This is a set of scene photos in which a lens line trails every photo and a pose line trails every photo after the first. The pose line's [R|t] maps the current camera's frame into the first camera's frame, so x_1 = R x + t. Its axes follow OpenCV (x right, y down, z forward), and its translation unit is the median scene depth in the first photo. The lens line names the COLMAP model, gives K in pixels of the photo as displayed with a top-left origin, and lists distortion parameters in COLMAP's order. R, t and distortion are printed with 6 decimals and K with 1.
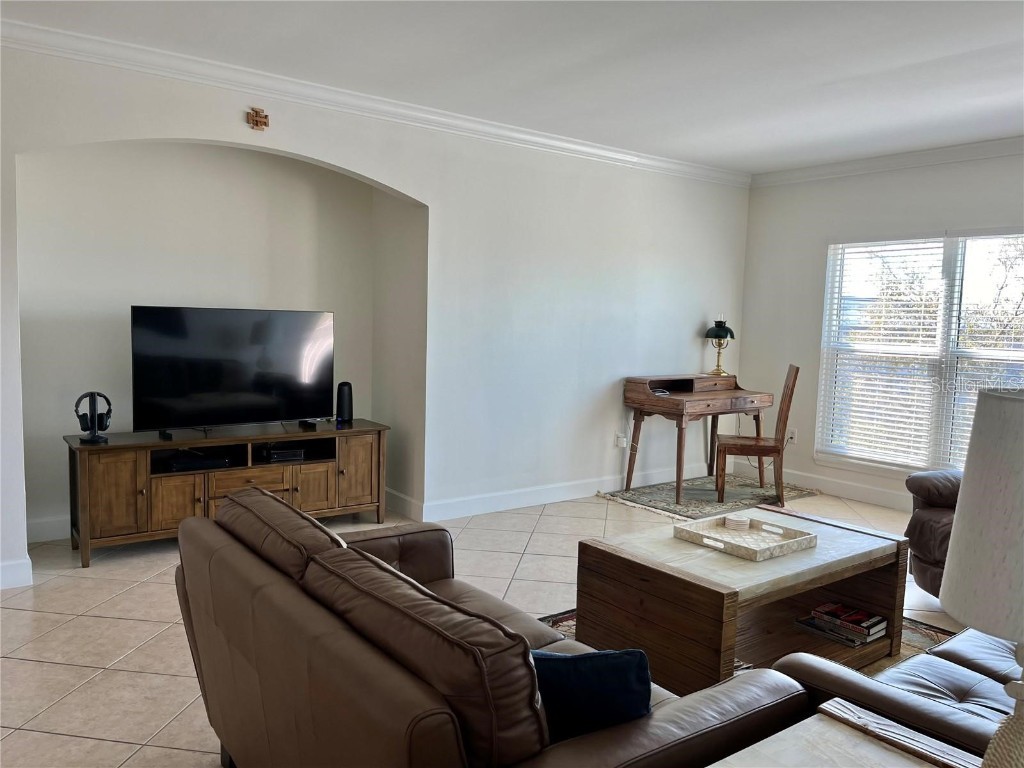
lens RADIAL K [[778.6, 0, 510.4], [0, 778.6, 390.2], [0, 0, 1]] dist [0.034600, -0.041977]
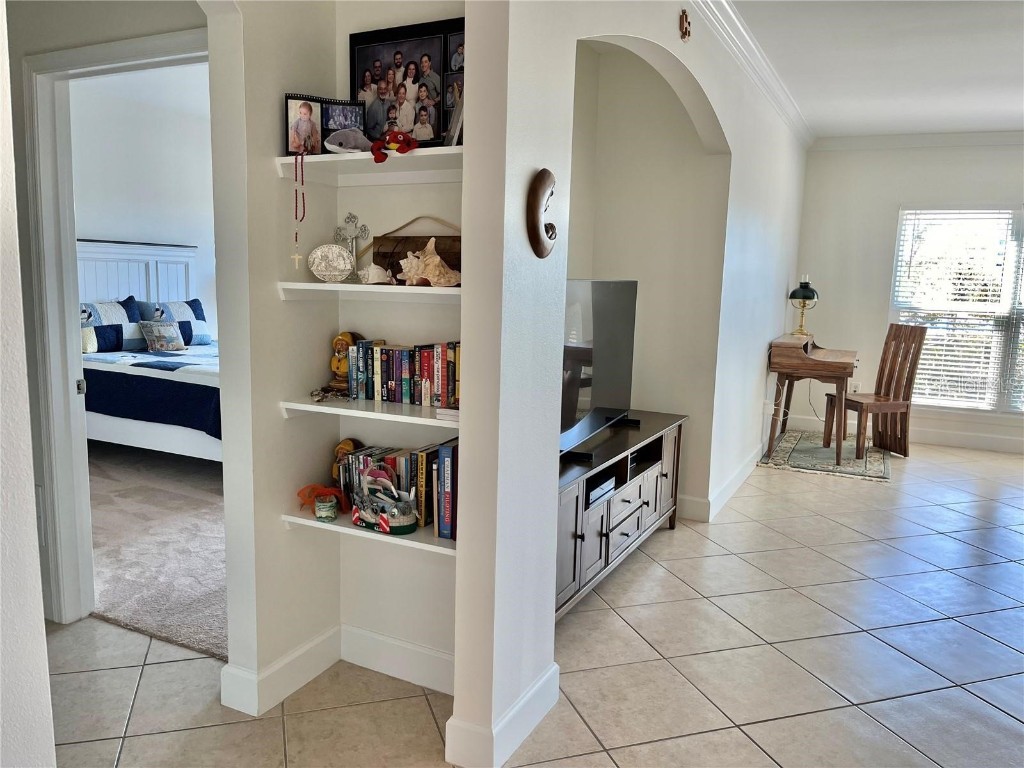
lens RADIAL K [[778.6, 0, 520.1], [0, 778.6, 390.6], [0, 0, 1]] dist [0.034600, -0.041977]
pose [[0.893594, -0.066785, 0.443880, -0.538950], [0.036986, 0.996462, 0.075467, -0.039044], [-0.447350, -0.051020, 0.892903, 0.251788]]
